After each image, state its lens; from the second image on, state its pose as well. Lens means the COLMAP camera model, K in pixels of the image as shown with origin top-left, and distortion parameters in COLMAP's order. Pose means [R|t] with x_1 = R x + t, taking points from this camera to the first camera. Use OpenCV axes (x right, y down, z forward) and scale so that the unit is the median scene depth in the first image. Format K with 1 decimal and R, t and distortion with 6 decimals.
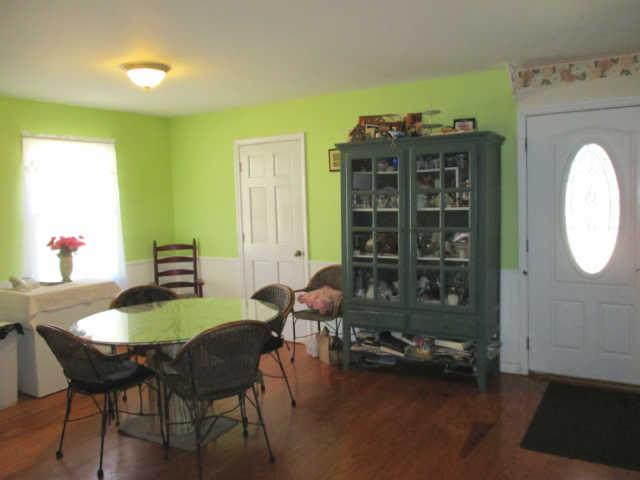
lens RADIAL K [[510.9, 0, 320.0], [0, 510.9, 240.0], [0, 0, 1]] dist [-0.036117, -0.001137]
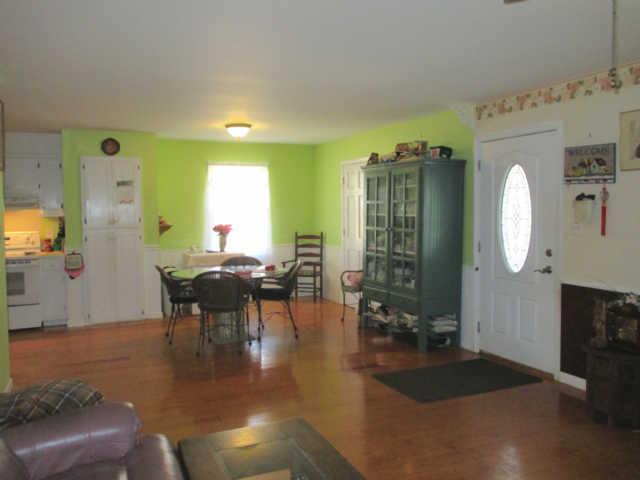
lens RADIAL K [[510.9, 0, 320.0], [0, 510.9, 240.0], [0, 0, 1]] dist [-0.036117, -0.001137]
pose [[0.833980, 0.059180, -0.548612, 0.683119], [-0.060408, 0.998048, 0.015832, -0.001826], [0.548479, 0.019937, 0.835927, -0.219712]]
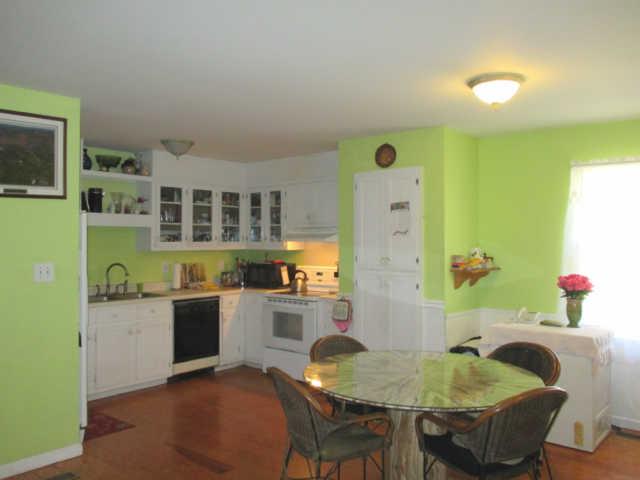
lens RADIAL K [[510.9, 0, 320.0], [0, 510.9, 240.0], [0, 0, 1]] dist [-0.036117, -0.001137]
pose [[-0.130467, 0.031489, -0.990952, 0.424046], [-0.079675, 0.995930, 0.042137, -0.070866], [0.988246, 0.084452, -0.127427, 0.671957]]
